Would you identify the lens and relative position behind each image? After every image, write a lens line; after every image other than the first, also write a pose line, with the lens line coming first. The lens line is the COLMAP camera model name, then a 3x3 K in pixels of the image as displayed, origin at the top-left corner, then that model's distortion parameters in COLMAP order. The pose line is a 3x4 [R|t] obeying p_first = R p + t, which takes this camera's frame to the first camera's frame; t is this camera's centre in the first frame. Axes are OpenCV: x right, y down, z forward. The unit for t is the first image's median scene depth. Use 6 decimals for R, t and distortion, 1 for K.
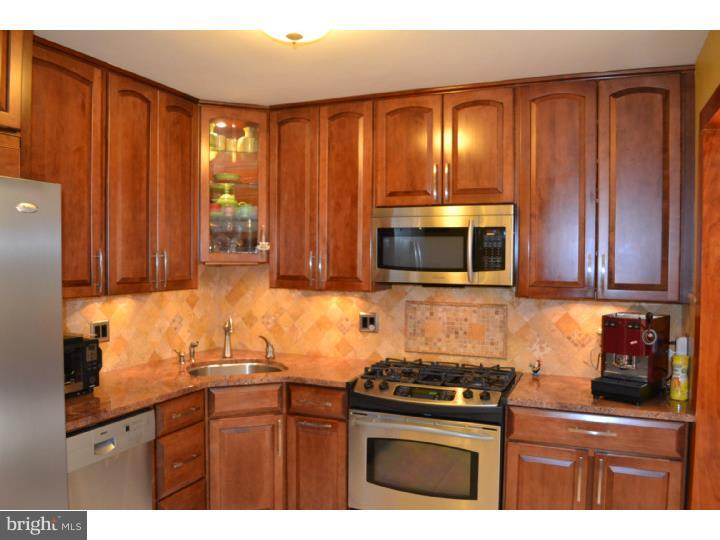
lens RADIAL K [[576.8, 0, 360.5], [0, 576.8, 268.7], [0, 0, 1]] dist [-0.084627, 0.020930]
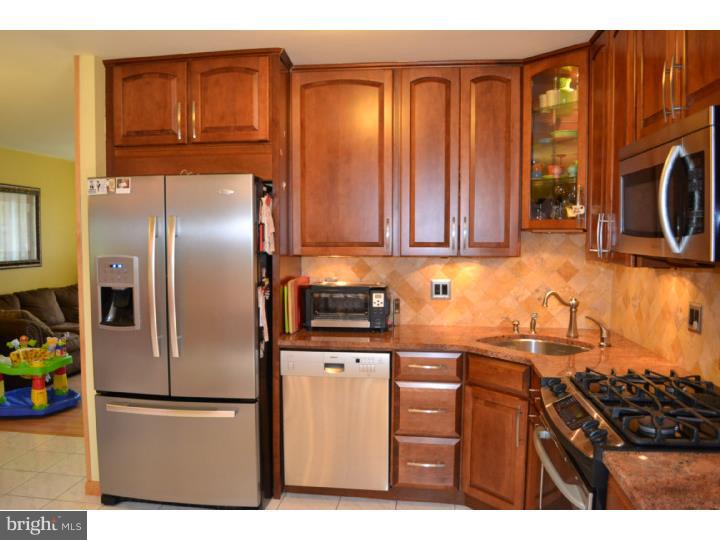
lens RADIAL K [[576.8, 0, 360.5], [0, 576.8, 269.5], [0, 0, 1]] dist [-0.084627, 0.020930]
pose [[0.277473, 0.052518, -0.959297, 0.620679], [-0.020998, 0.998598, 0.048596, 0.015163], [0.960504, 0.006659, 0.278187, 0.506224]]
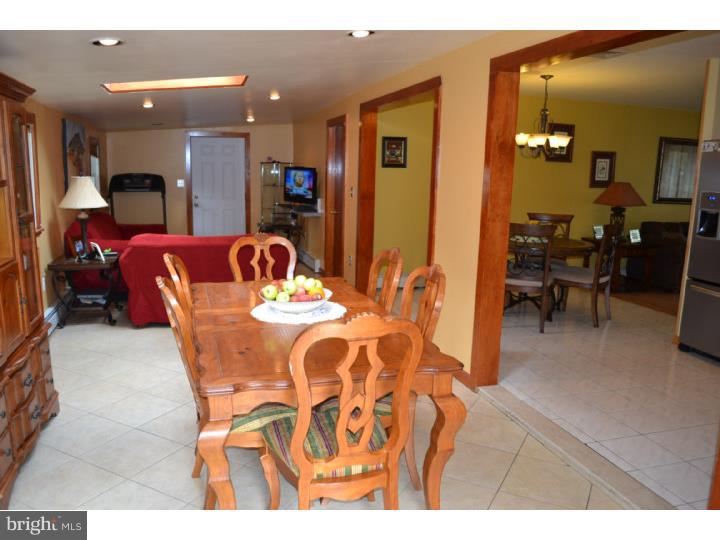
lens RADIAL K [[576.8, 0, 361.2], [0, 576.8, 271.4], [0, 0, 1]] dist [-0.084627, 0.020930]
pose [[-0.758634, 0.088964, -0.645415, 1.251161], [-0.047417, 0.980467, 0.190882, 0.016813], [0.649790, 0.175414, -0.739597, 0.897444]]
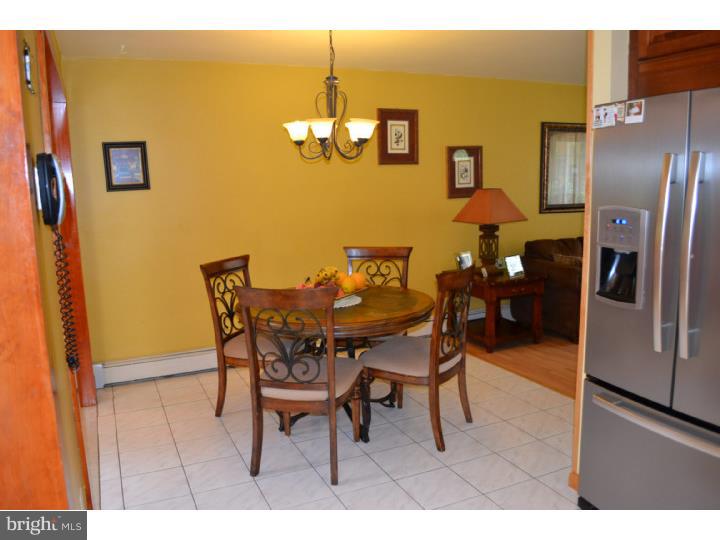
lens RADIAL K [[576.8, 0, 357.7], [0, 576.8, 272.7], [0, 0, 1]] dist [-0.084627, 0.020930]
pose [[-0.662827, 0.131417, -0.737150, 0.348953], [0.004151, 0.985108, 0.171889, 0.003667], [0.748761, 0.110873, -0.653501, 0.604268]]
